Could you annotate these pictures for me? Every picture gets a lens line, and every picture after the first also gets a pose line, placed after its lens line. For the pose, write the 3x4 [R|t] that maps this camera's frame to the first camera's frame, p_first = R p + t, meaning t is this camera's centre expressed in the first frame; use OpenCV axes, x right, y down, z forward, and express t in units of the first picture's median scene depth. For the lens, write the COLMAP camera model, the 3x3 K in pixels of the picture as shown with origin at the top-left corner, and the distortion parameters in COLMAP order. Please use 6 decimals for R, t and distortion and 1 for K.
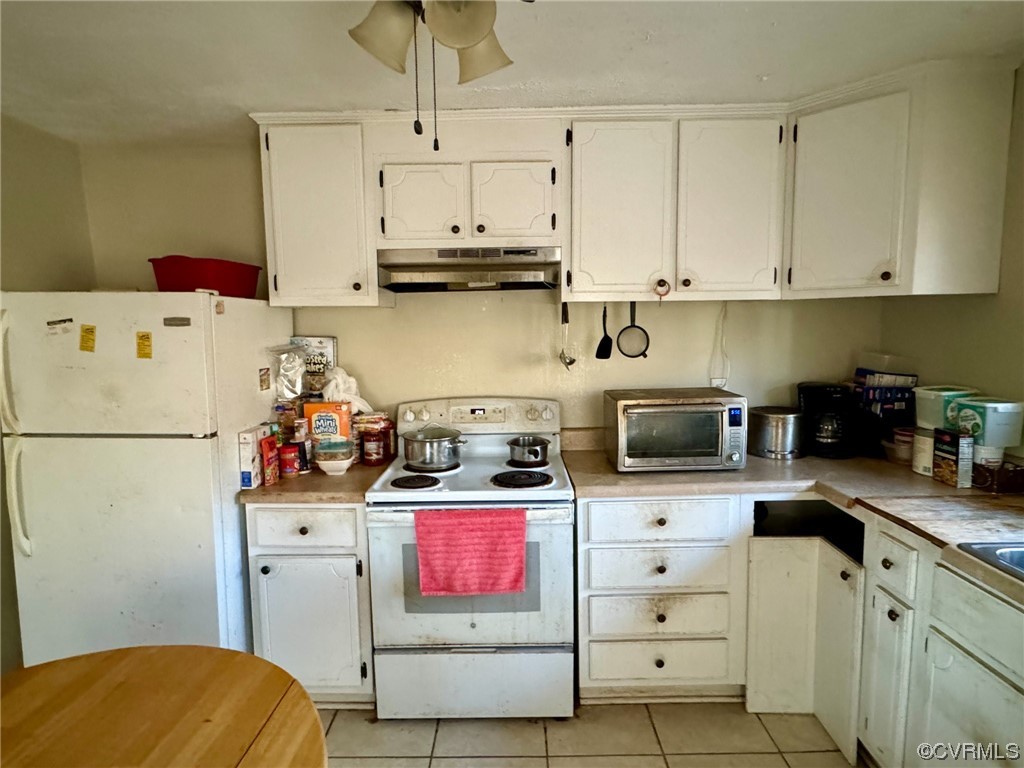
lens RADIAL K [[549.9, 0, 510.4], [0, 549.9, 383.0], [0, 0, 1]] dist [-0.004464, 0.001199]
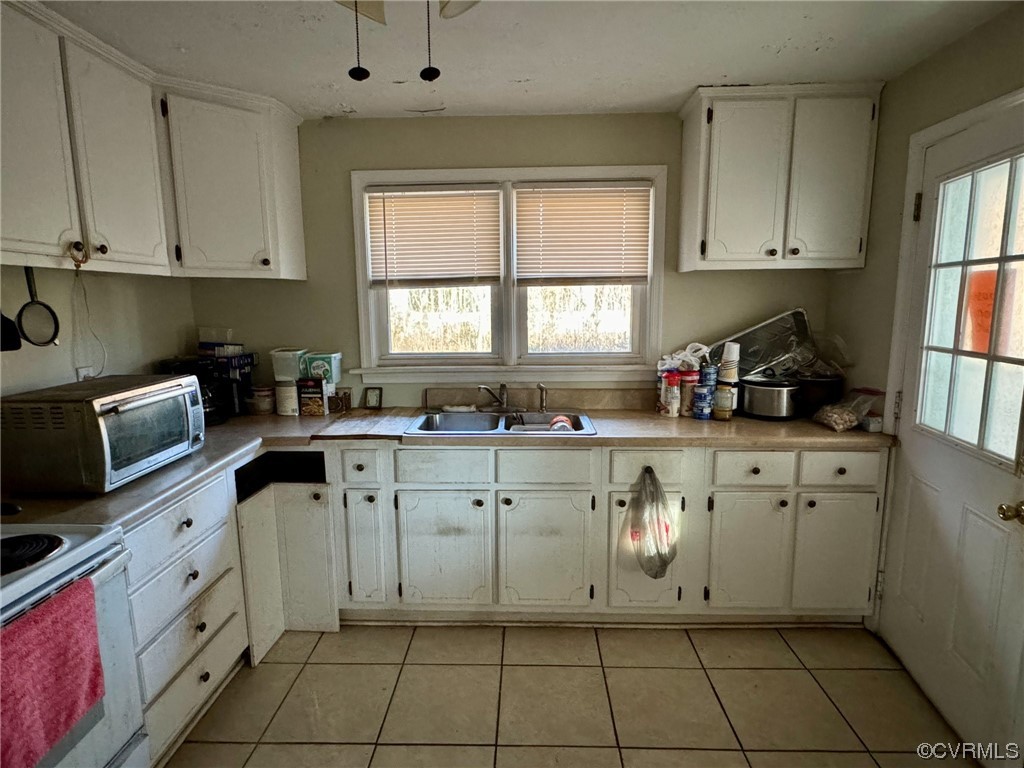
lens RADIAL K [[549.9, 0, 508.2], [0, 549.9, 382.3], [0, 0, 1]] dist [-0.004464, 0.001199]
pose [[0.026107, -0.135473, 0.990437, -0.559077], [0.114656, 0.984642, 0.131658, -0.027770], [-0.993062, 0.110122, 0.041239, 0.428096]]
